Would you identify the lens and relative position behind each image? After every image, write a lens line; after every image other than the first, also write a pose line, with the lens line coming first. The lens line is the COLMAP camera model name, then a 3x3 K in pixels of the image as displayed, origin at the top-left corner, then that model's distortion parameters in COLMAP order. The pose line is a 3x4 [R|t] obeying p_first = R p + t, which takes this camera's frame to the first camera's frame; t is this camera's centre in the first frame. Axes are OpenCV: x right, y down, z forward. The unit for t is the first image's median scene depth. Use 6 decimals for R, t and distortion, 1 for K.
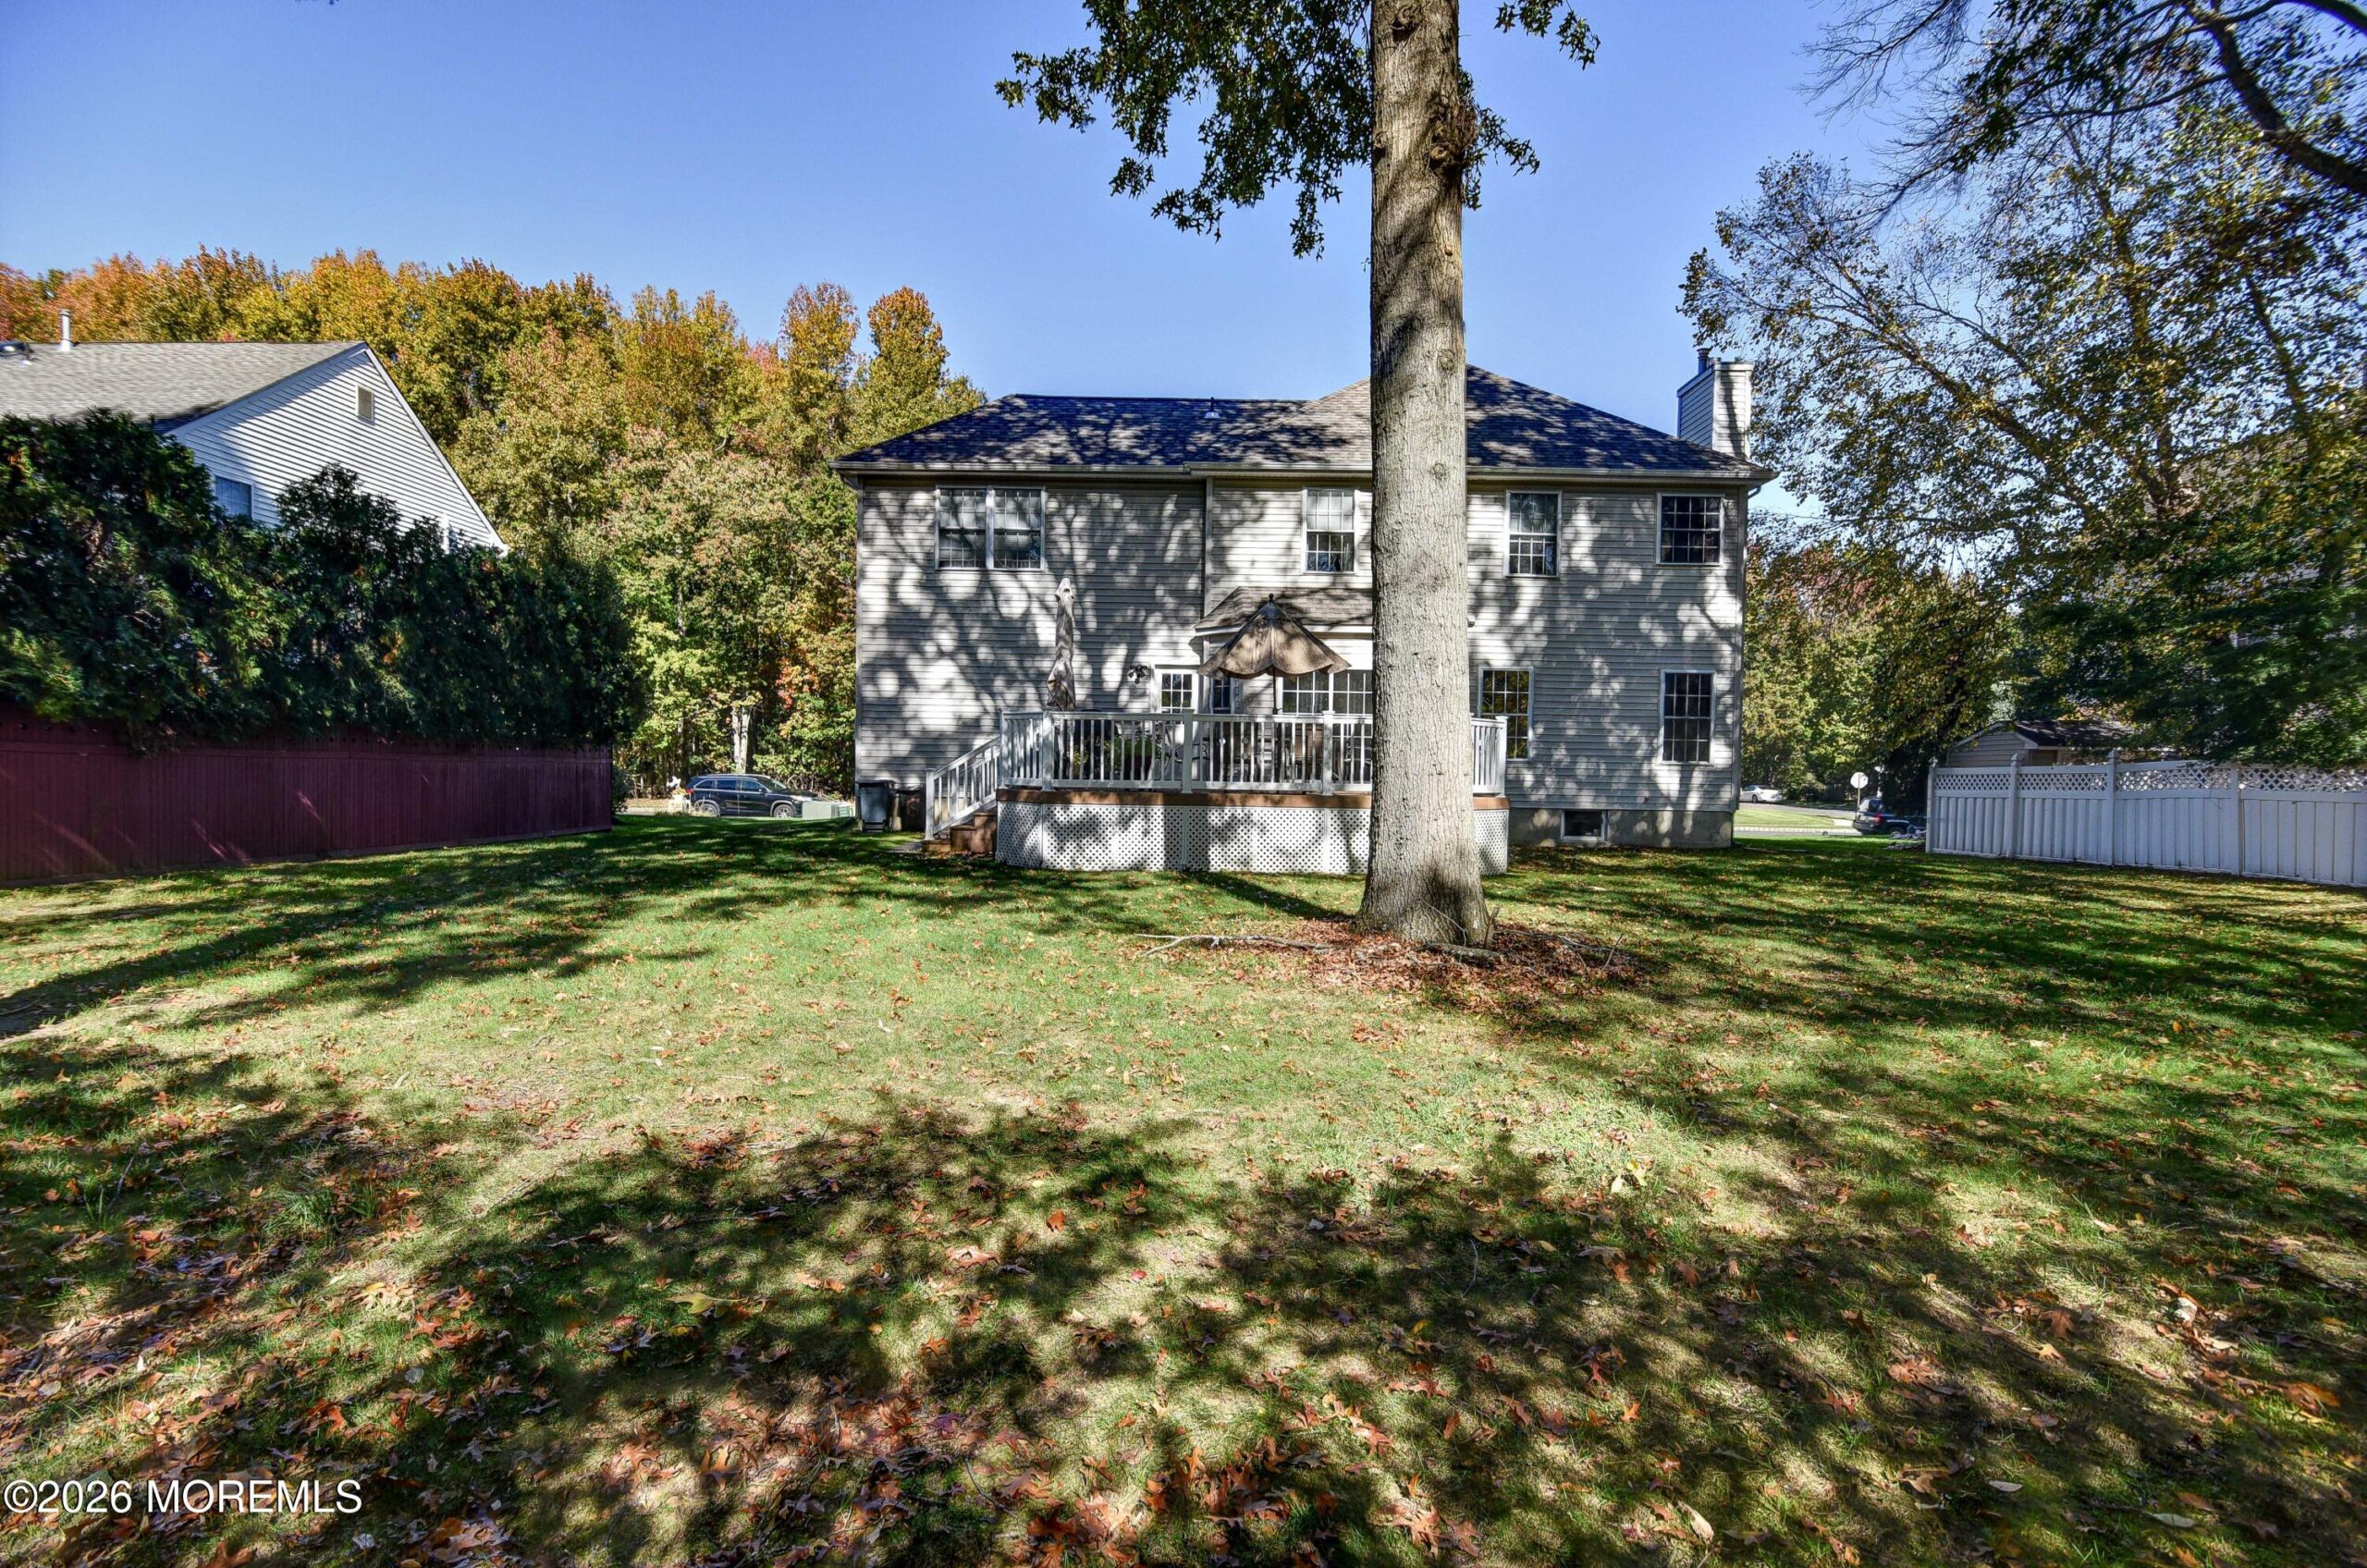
lens RADIAL K [[1164.9, 0, 1175.5], [0, 1164.9, 794.3], [0, 0, 1]] dist [-0.020963, 0.000882]
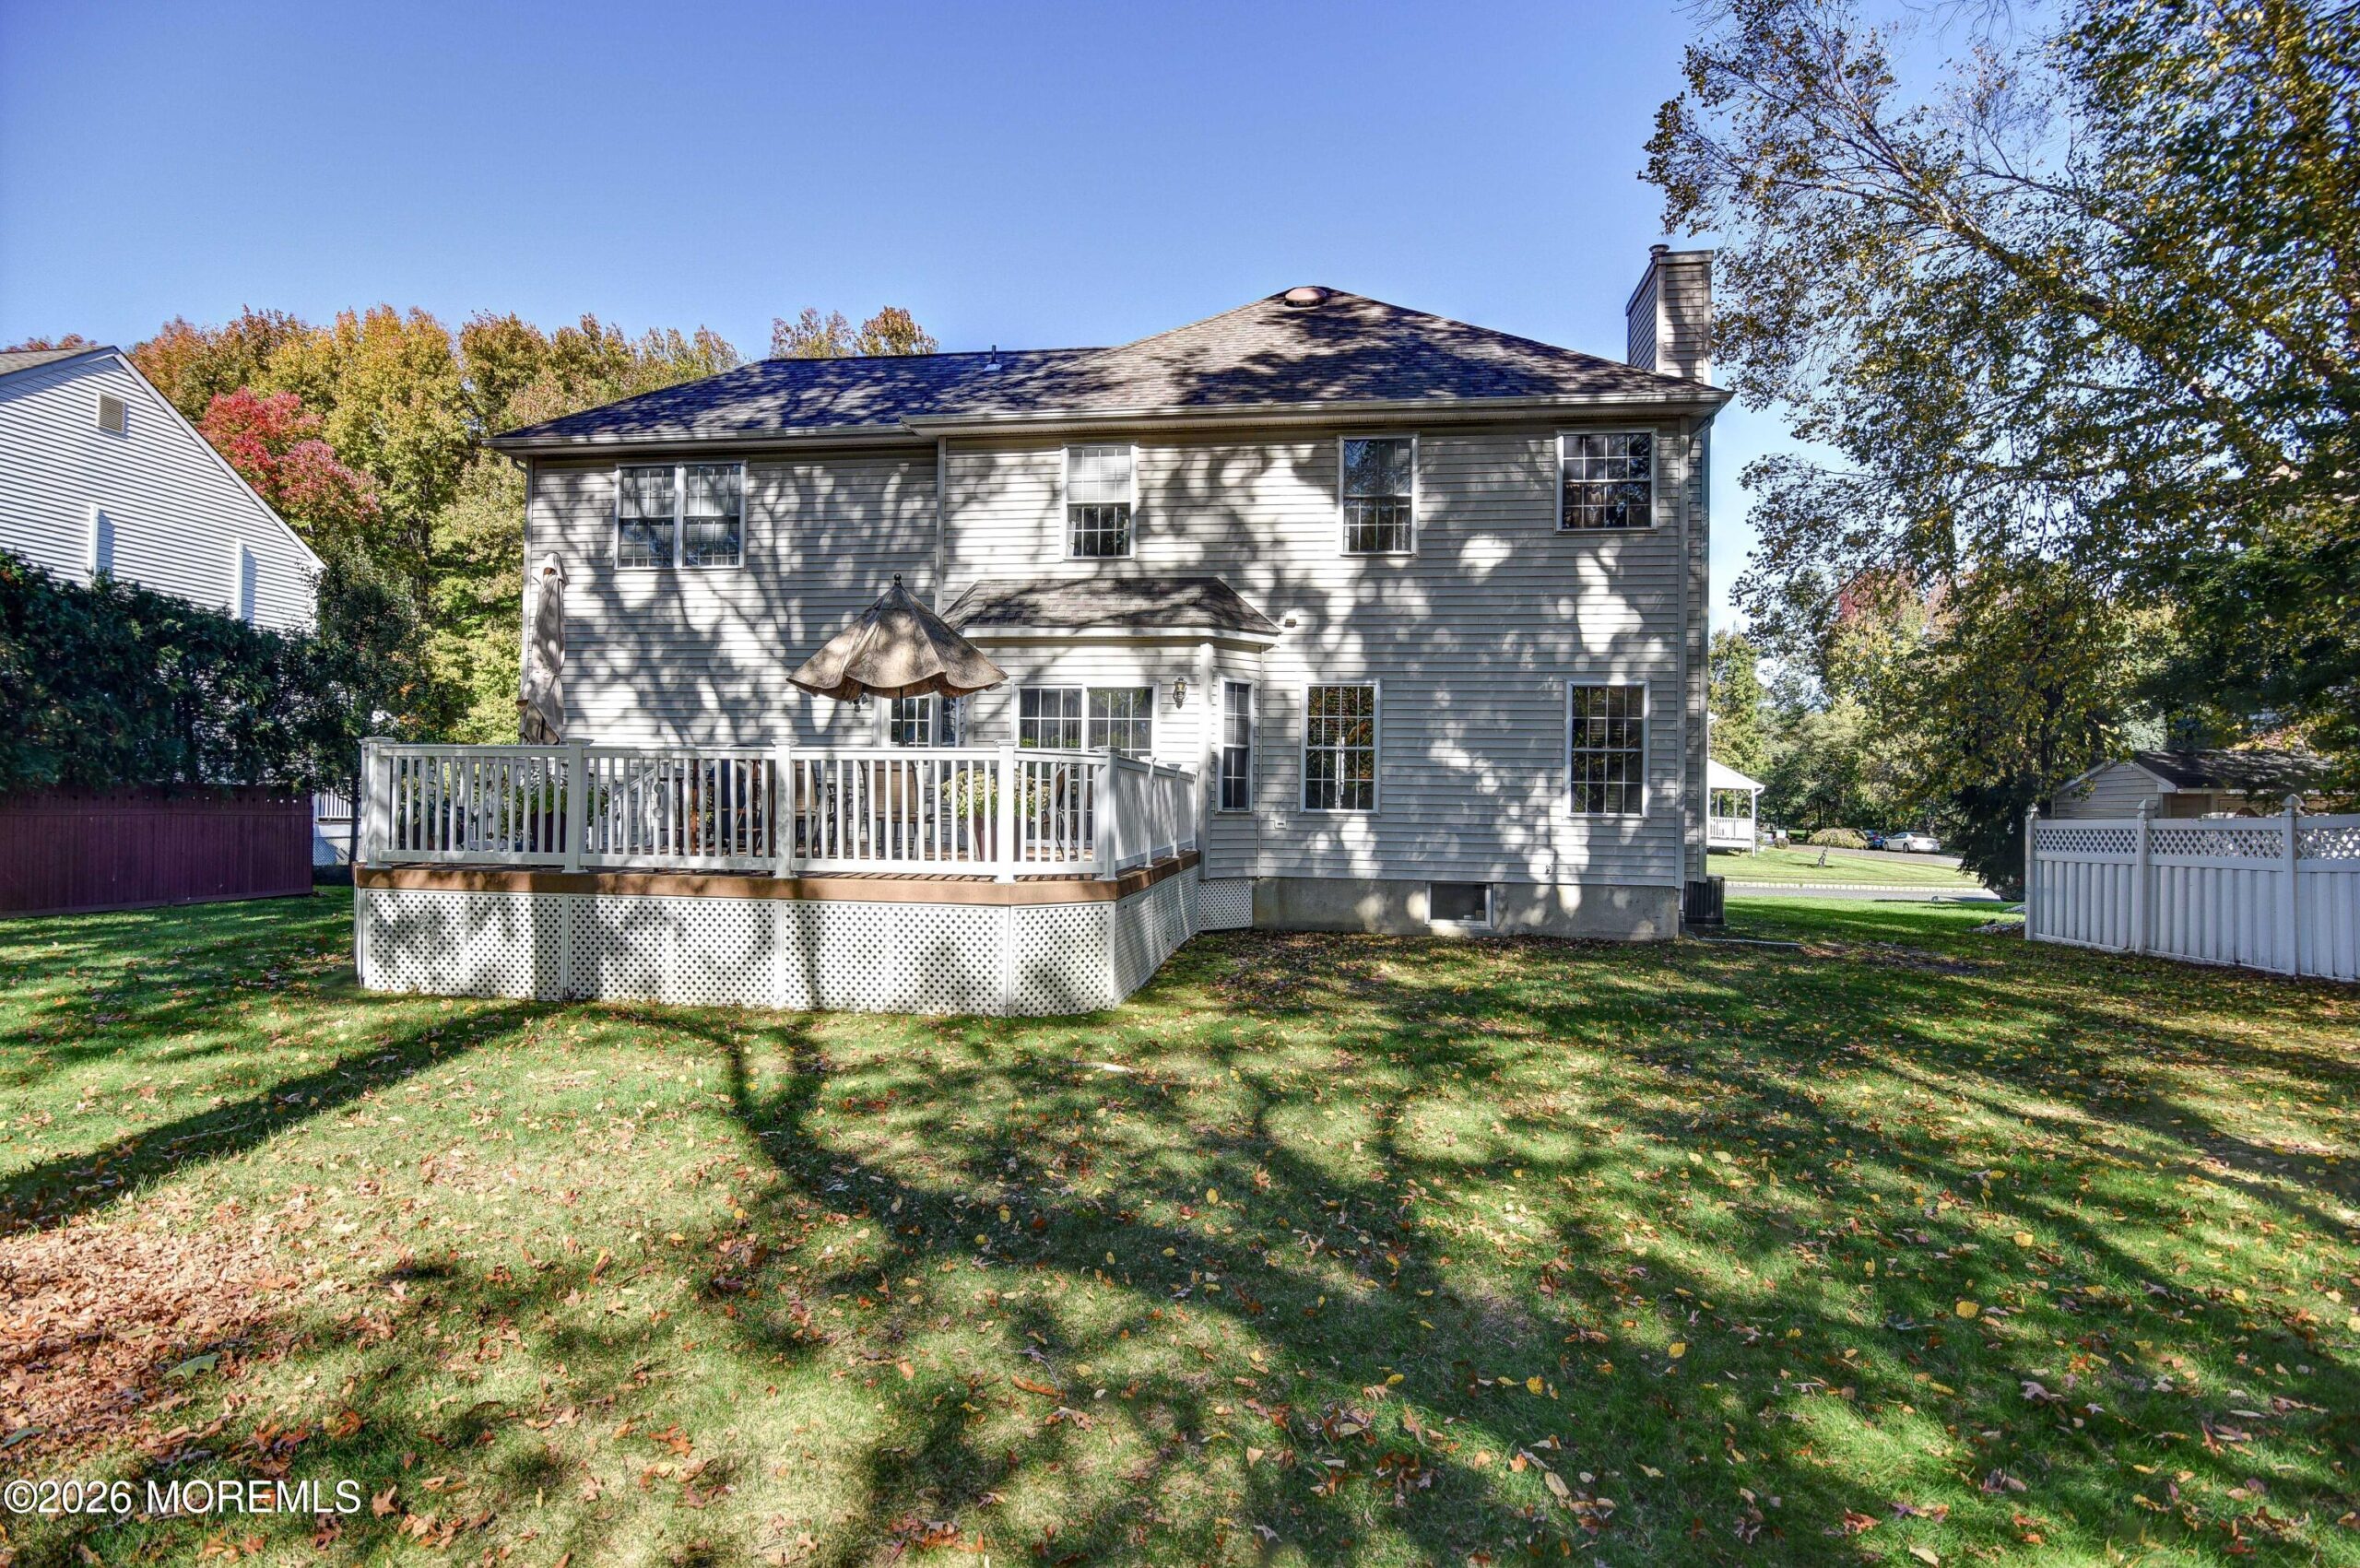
lens RADIAL K [[1161.4, 0, 1182.5], [0, 1161.4, 780.2], [0, 0, 1]] dist [-0.020963, 0.000882]
pose [[0.990979, -0.004497, -0.133943, 0.293063], [-0.001901, 0.998865, -0.047596, -0.015425], [0.134005, 0.047421, 0.989845, 0.293984]]
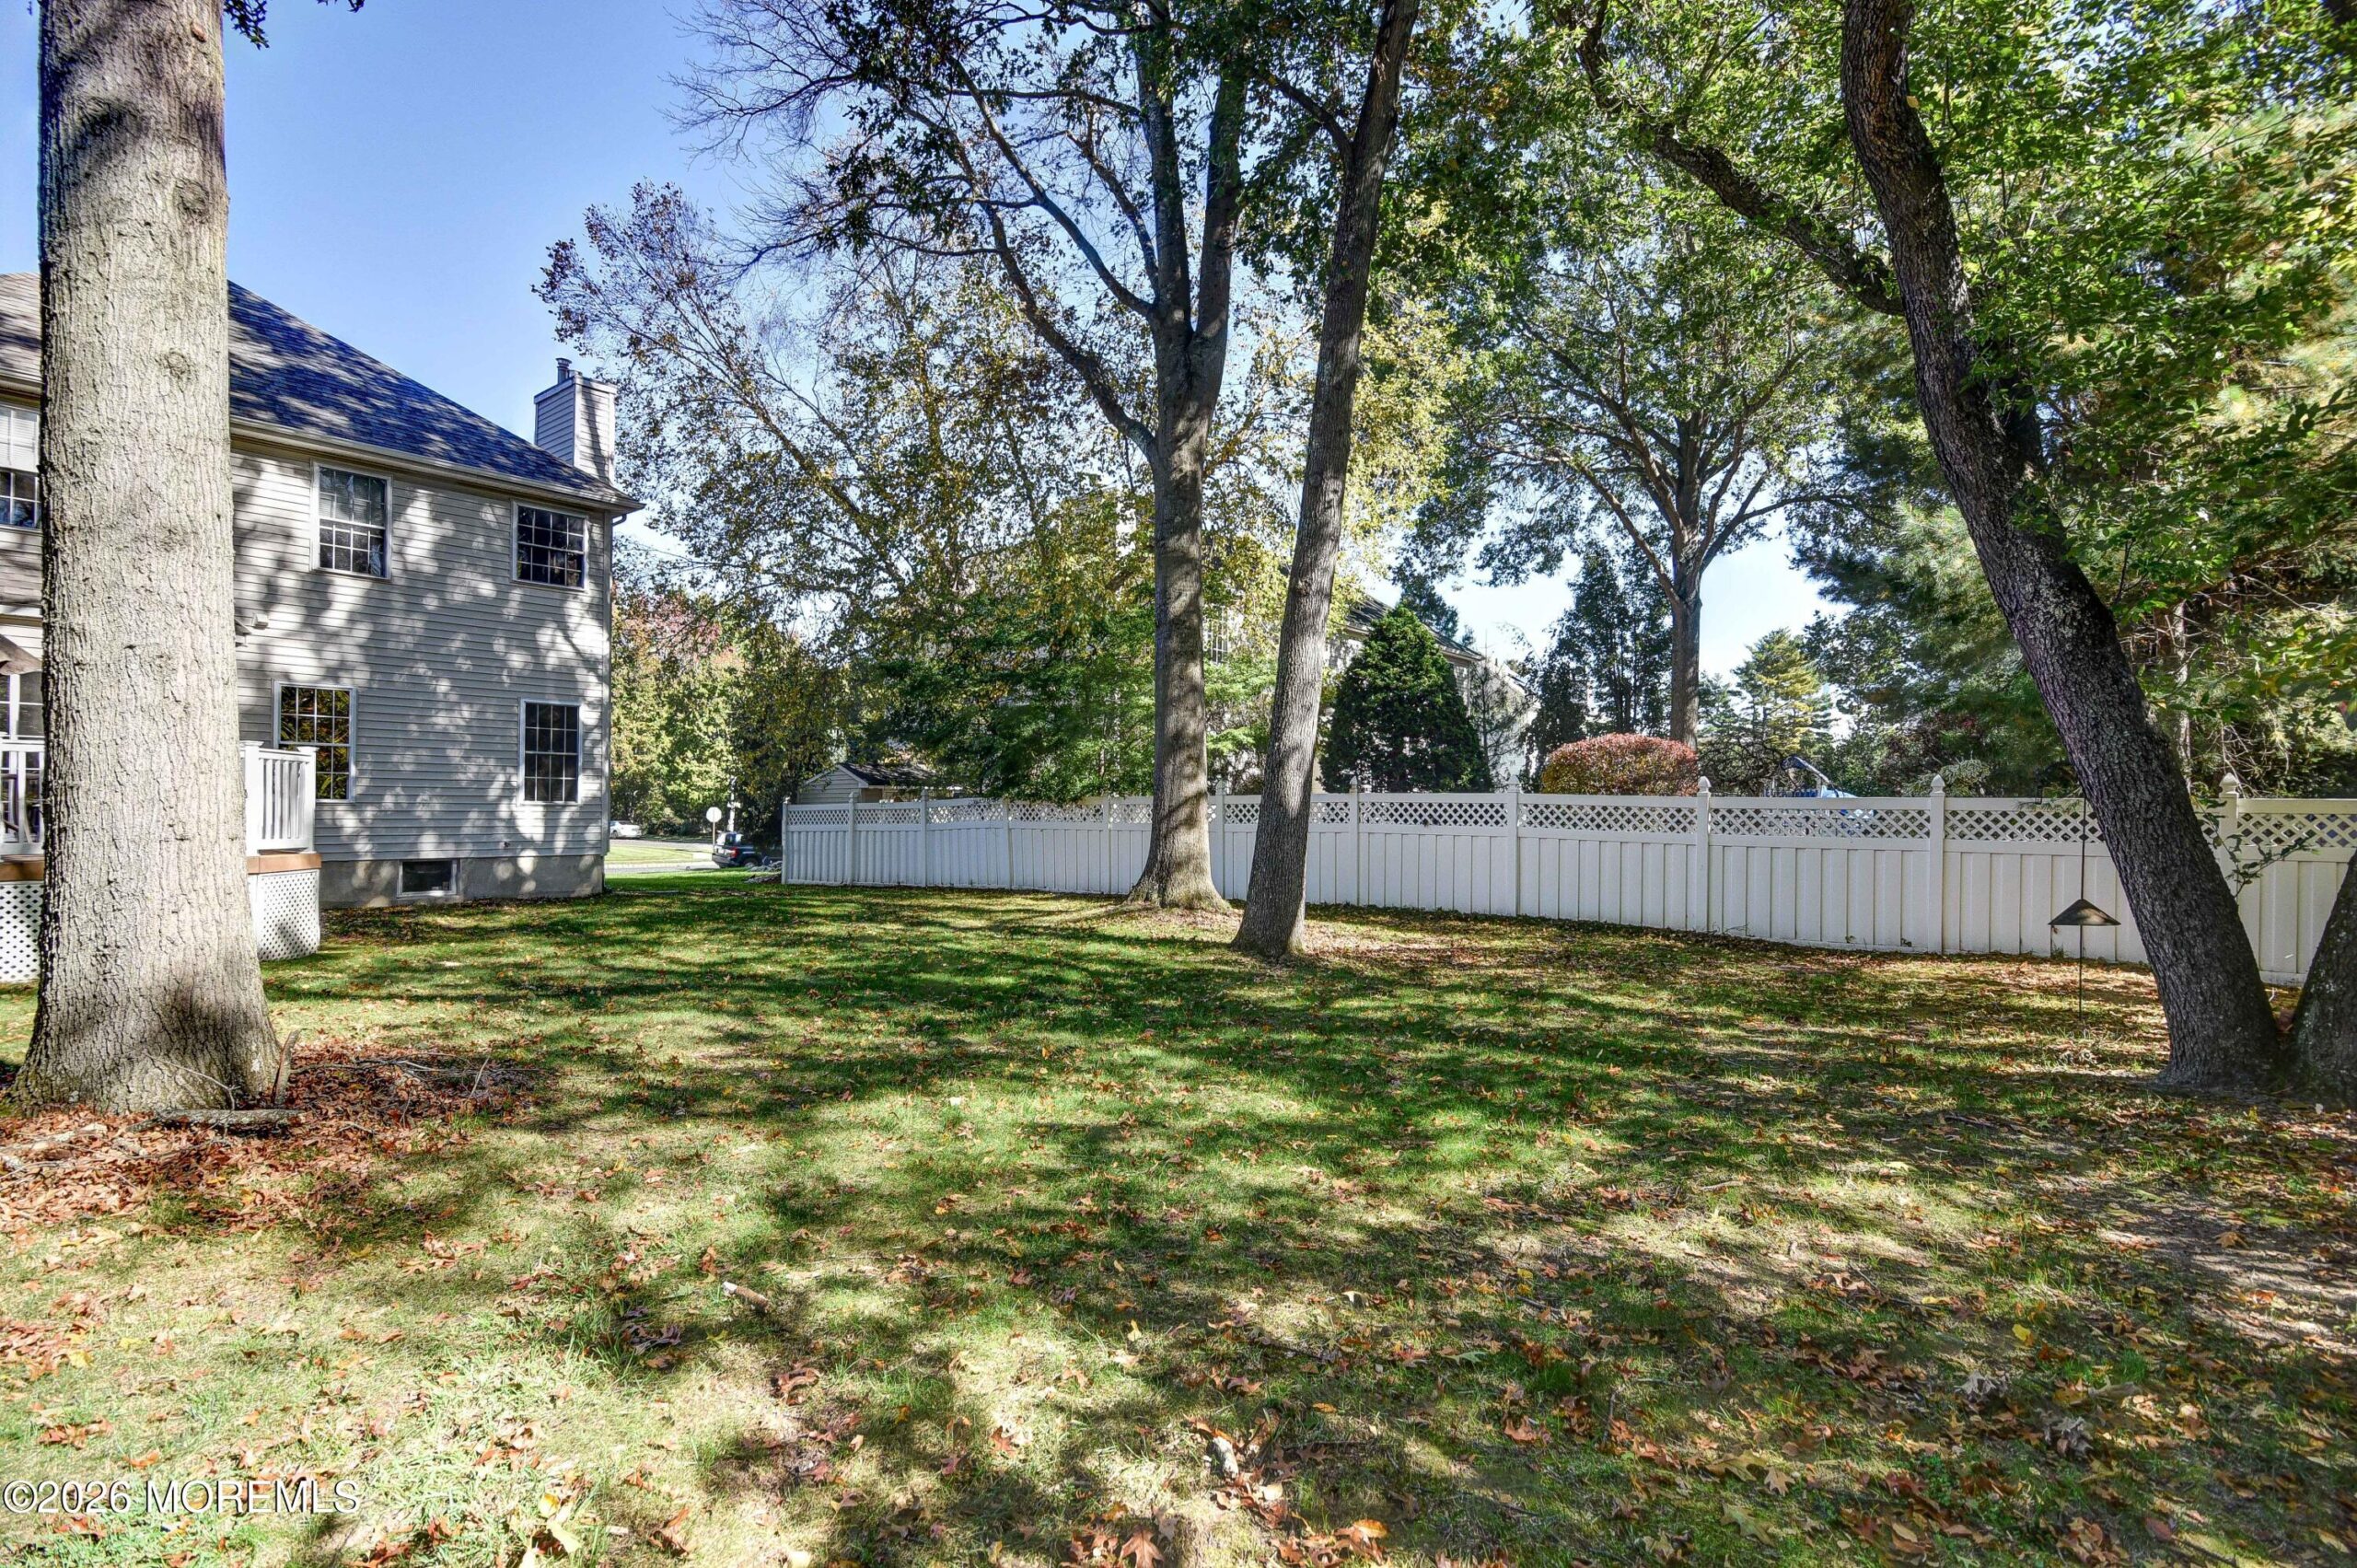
lens RADIAL K [[1160.0, 0, 1164.8], [0, 1160.0, 805.9], [0, 0, 1]] dist [-0.020963, 0.000882]
pose [[0.613863, -0.009519, 0.789355, 0.021669], [0.024936, 0.999662, -0.007336, -0.005986], [-0.789019, 0.024187, 0.613893, 0.065444]]
